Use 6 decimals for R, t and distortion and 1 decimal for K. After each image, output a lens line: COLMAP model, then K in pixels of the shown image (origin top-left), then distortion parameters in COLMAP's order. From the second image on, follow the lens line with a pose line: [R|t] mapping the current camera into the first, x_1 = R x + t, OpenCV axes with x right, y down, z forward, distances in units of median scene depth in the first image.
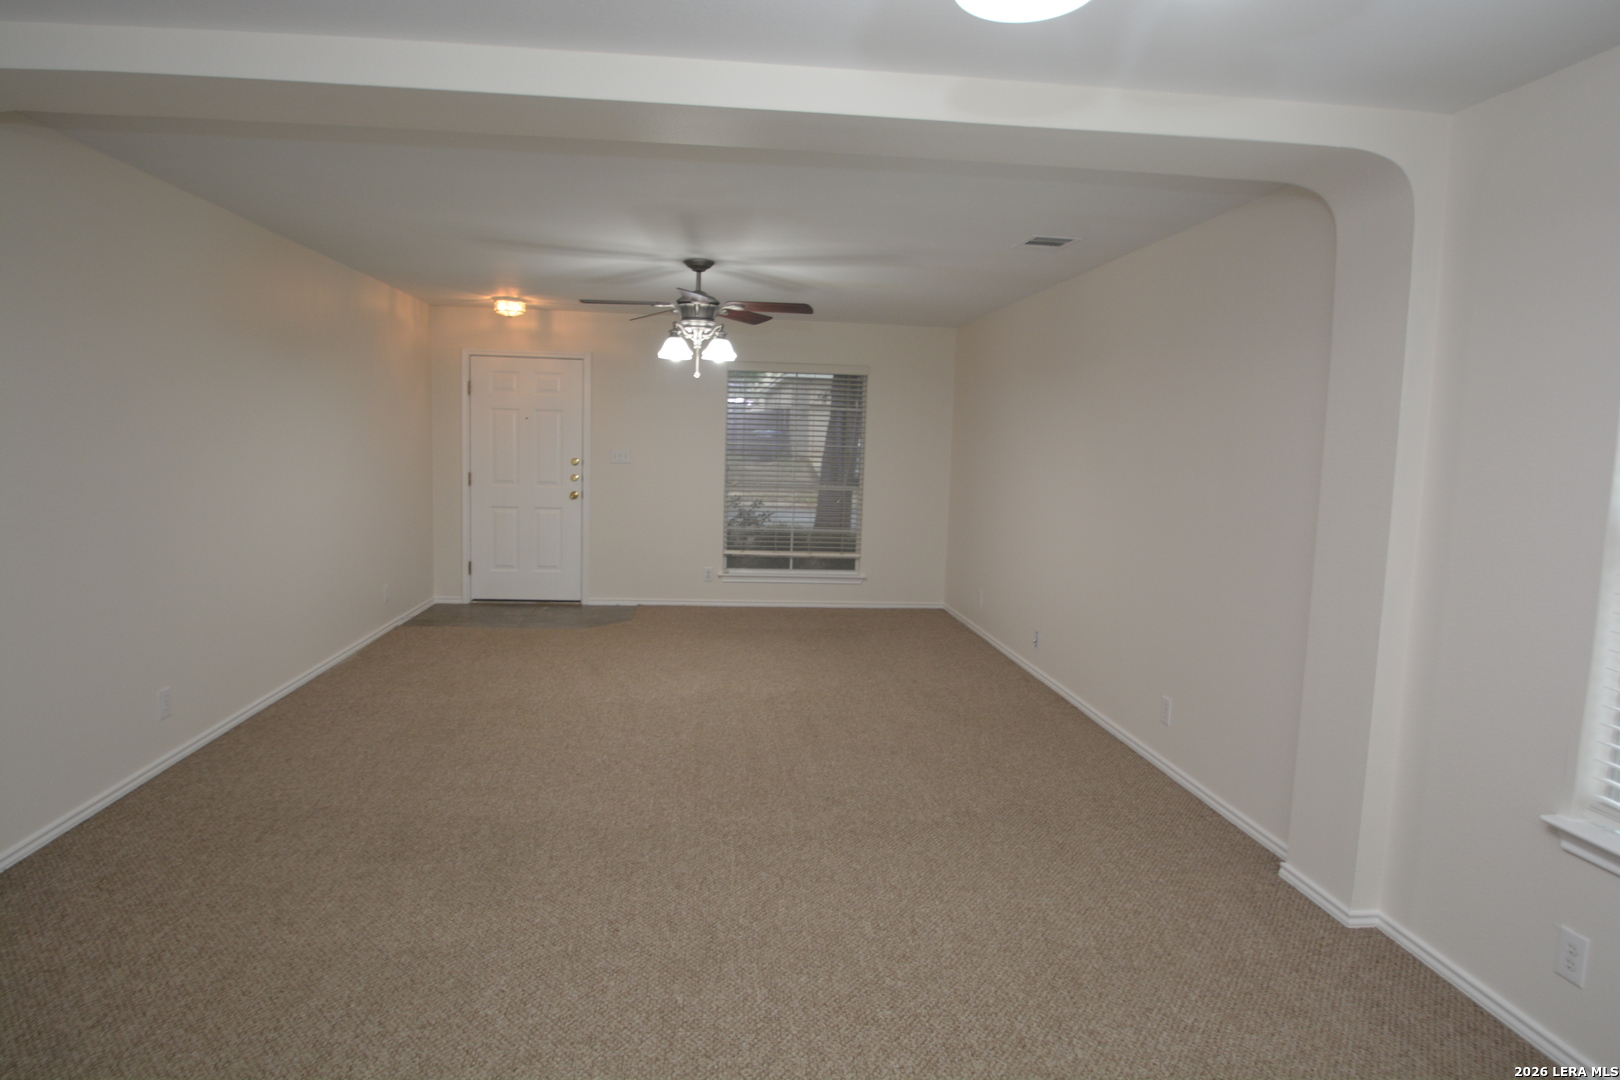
lens RADIAL K [[933.7, 0, 810.0], [0, 933.7, 540.0], [0, 0, 1]] dist [-0.025609, -0.000463]
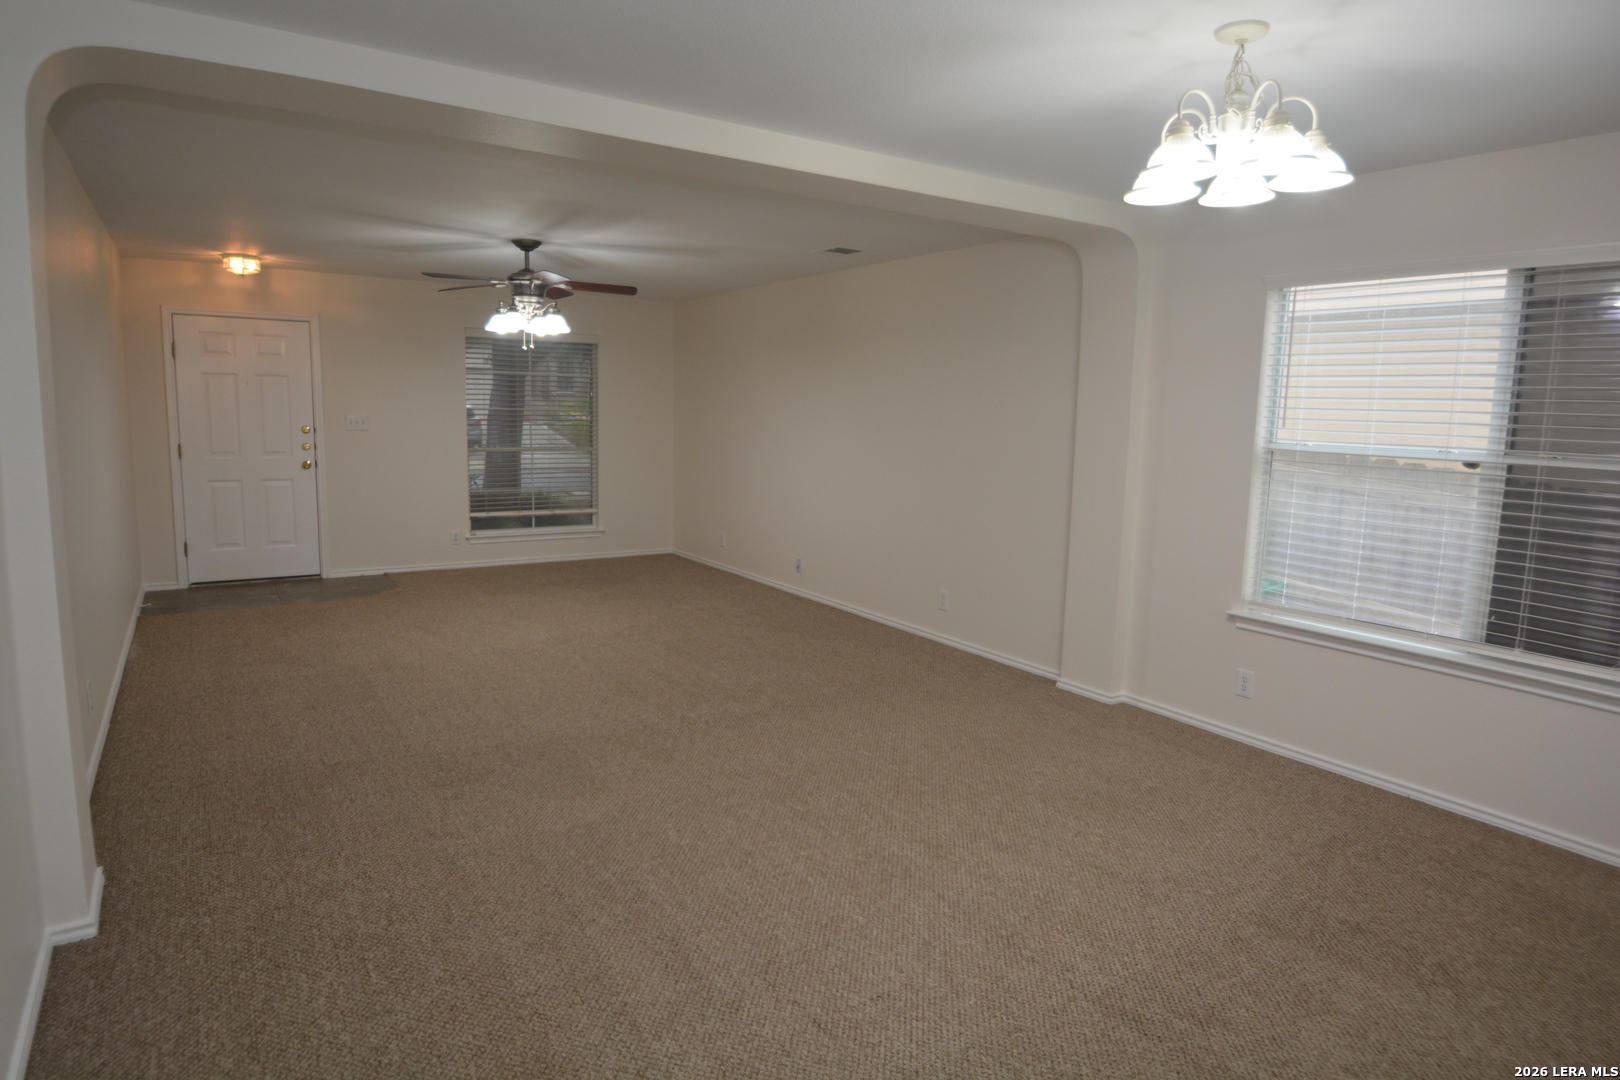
lens RADIAL K [[933.7, 0, 810.0], [0, 933.7, 540.0], [0, 0, 1]] dist [-0.025609, -0.000463]
pose [[0.887816, -0.073780, 0.454246, -0.336113], [0.053365, 0.996911, 0.057621, 0.002296], [-0.457094, -0.026917, 0.889011, -0.118608]]
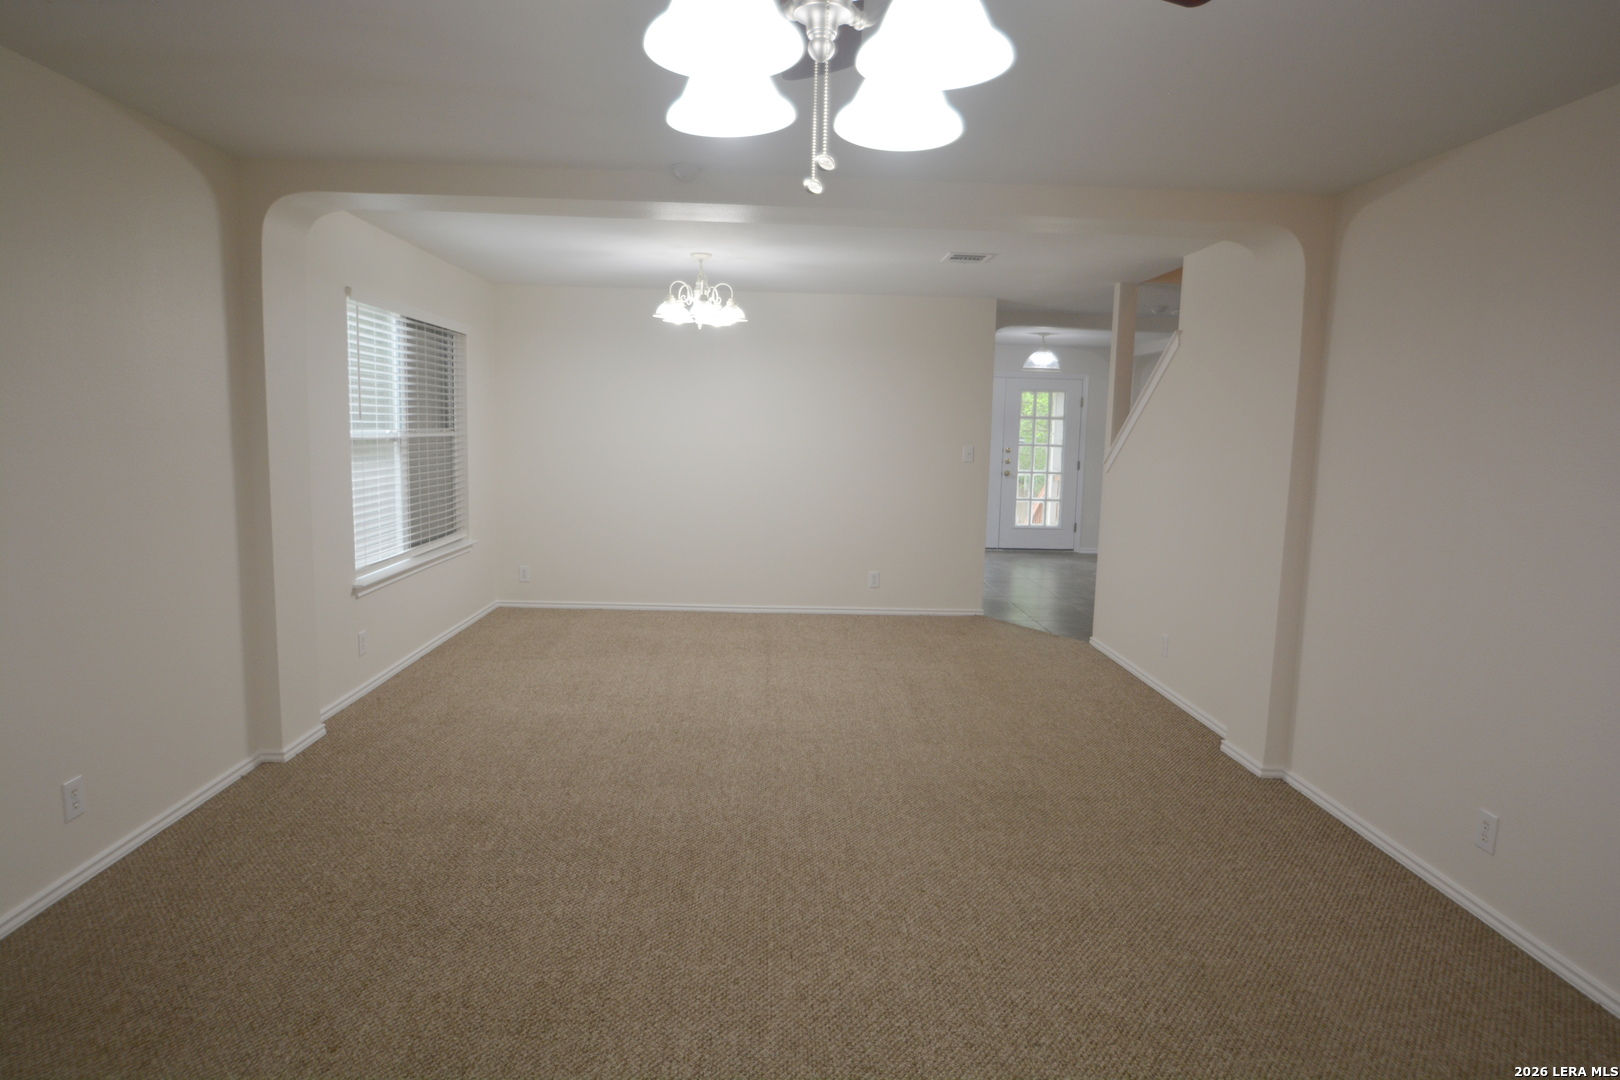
lens RADIAL K [[933.7, 0, 810.0], [0, 933.7, 540.0], [0, 0, 1]] dist [-0.025609, -0.000463]
pose [[-0.996239, -0.063521, 0.058937, -0.137862], [-0.047883, 0.970443, 0.236533, -0.143804], [-0.072219, 0.232822, -0.969834, 1.239458]]
